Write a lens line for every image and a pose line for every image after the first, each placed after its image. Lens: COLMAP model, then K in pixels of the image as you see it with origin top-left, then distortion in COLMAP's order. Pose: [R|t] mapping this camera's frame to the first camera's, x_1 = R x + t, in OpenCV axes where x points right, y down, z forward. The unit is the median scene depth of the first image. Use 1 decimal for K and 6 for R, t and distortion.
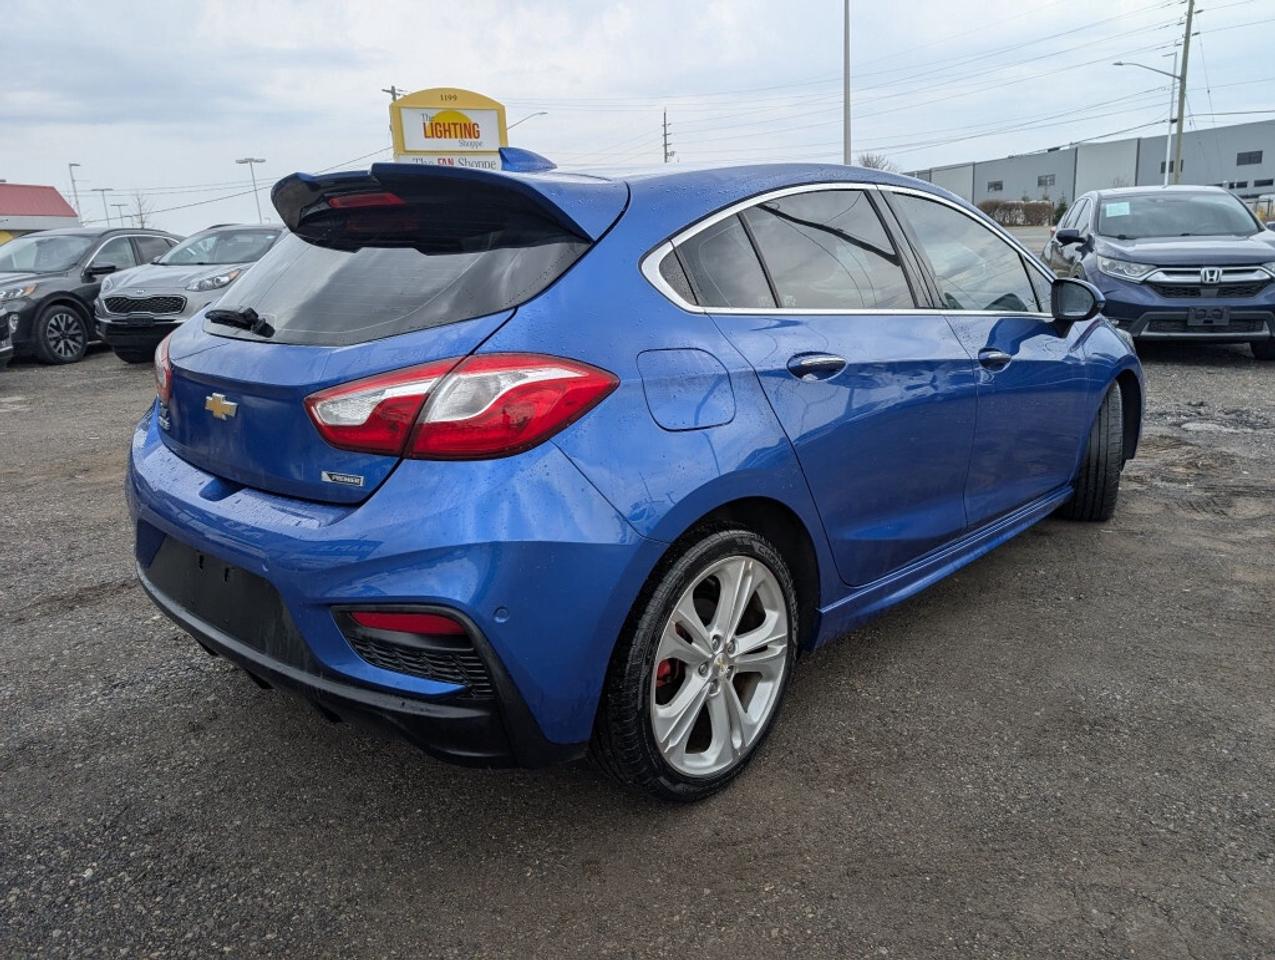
lens RADIAL K [[913.2, 0, 637.1], [0, 913.2, 475.2], [0, 0, 1]] dist [-0.002100, 0.003182]
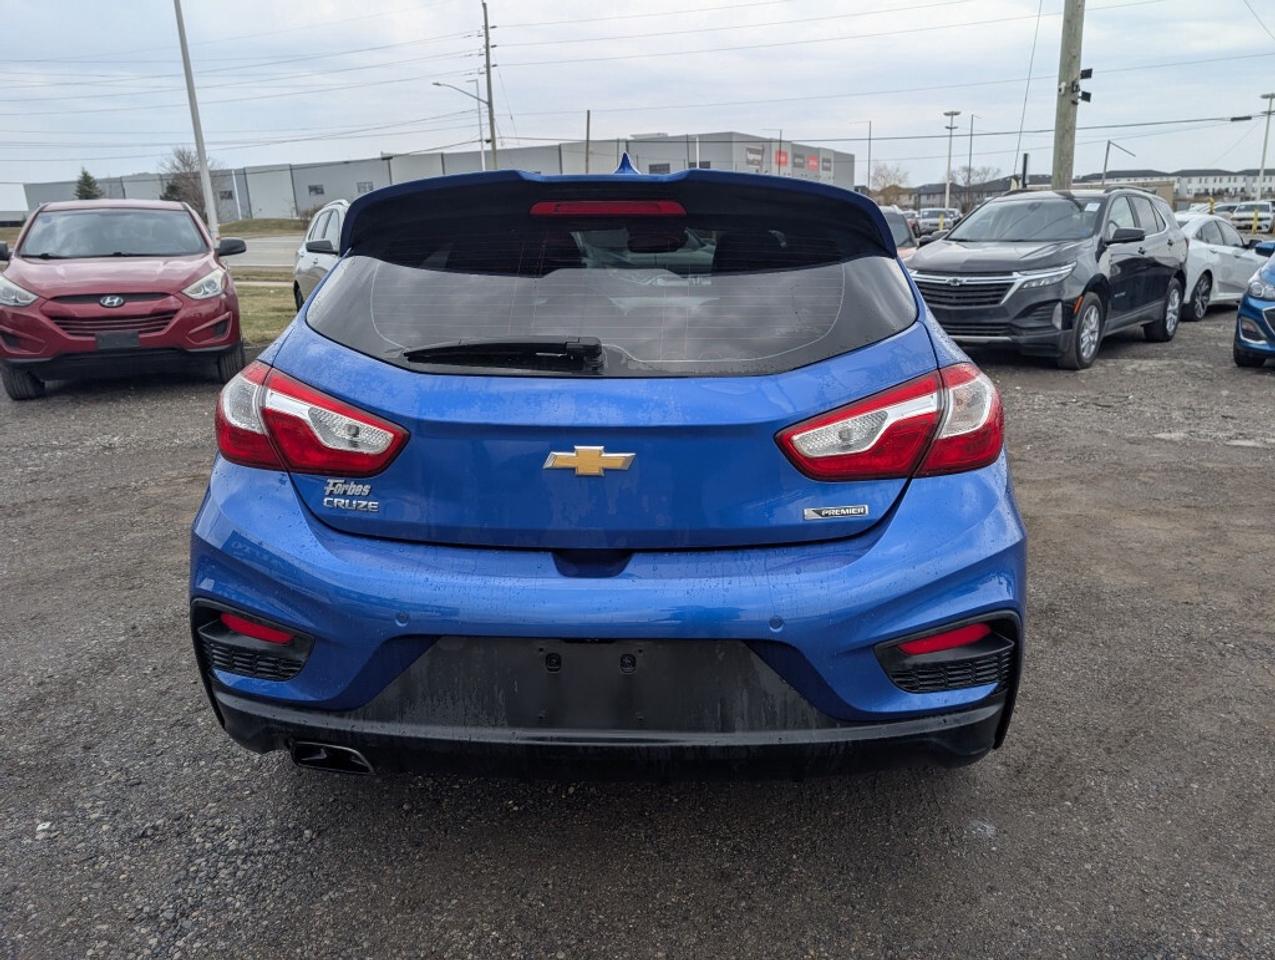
lens RADIAL K [[908.3, 0, 661.6], [0, 908.3, 479.9], [0, 0, 1]] dist [0.020445, -0.021527]
pose [[0.771356, -0.147559, 0.619061, -0.696168], [0.146796, 0.987771, 0.052535, -0.070121], [-0.619243, 0.050352, 0.783584, 0.257592]]
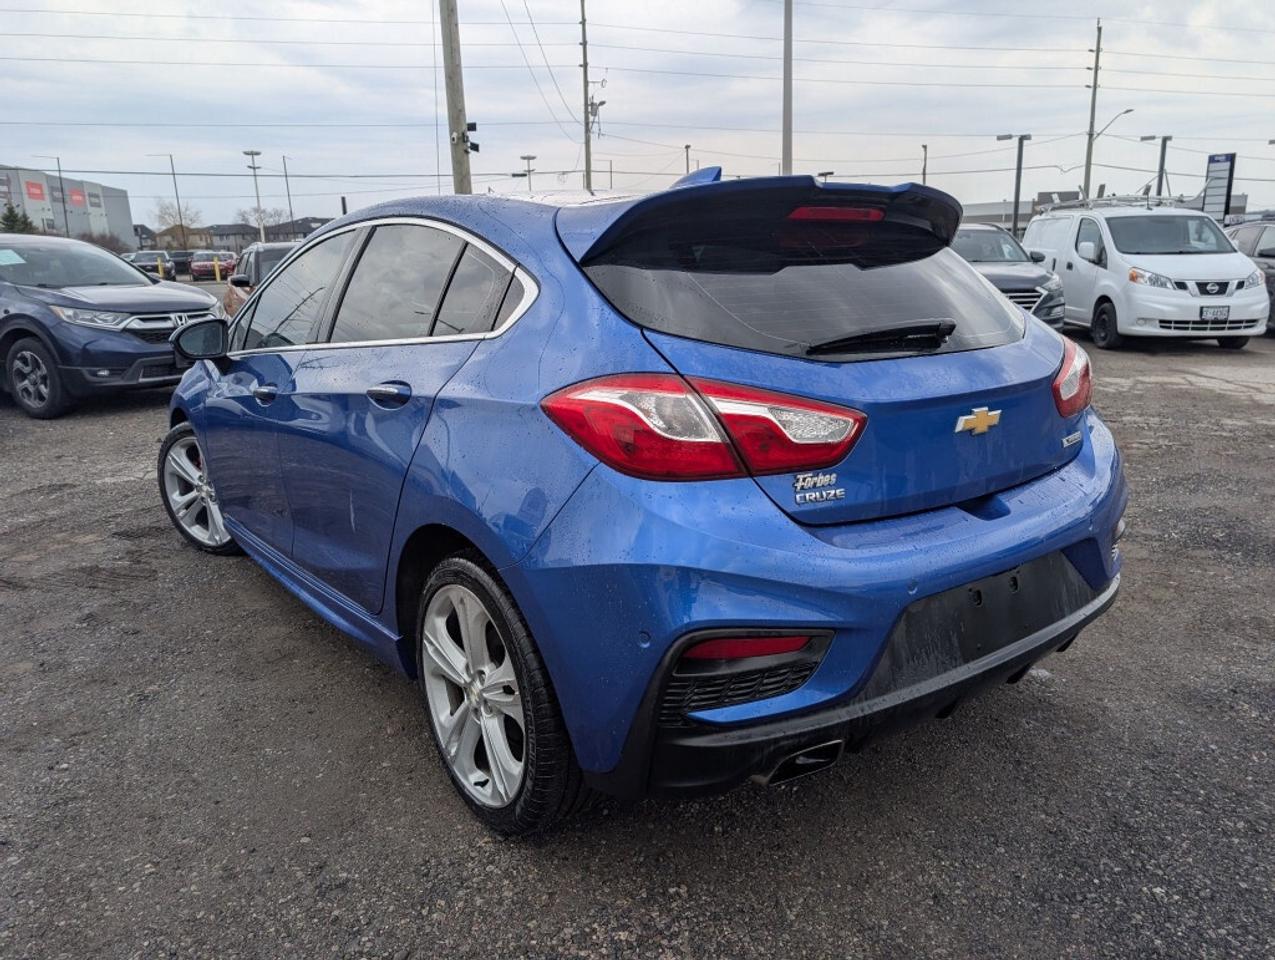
lens RADIAL K [[908.3, 0, 661.6], [0, 908.3, 479.9], [0, 0, 1]] dist [0.020445, -0.021527]
pose [[0.179452, -0.204602, 0.962255, -1.086677], [0.258953, 0.953463, 0.154440, -0.184518], [-0.949074, 0.221464, 0.224083, 0.822295]]
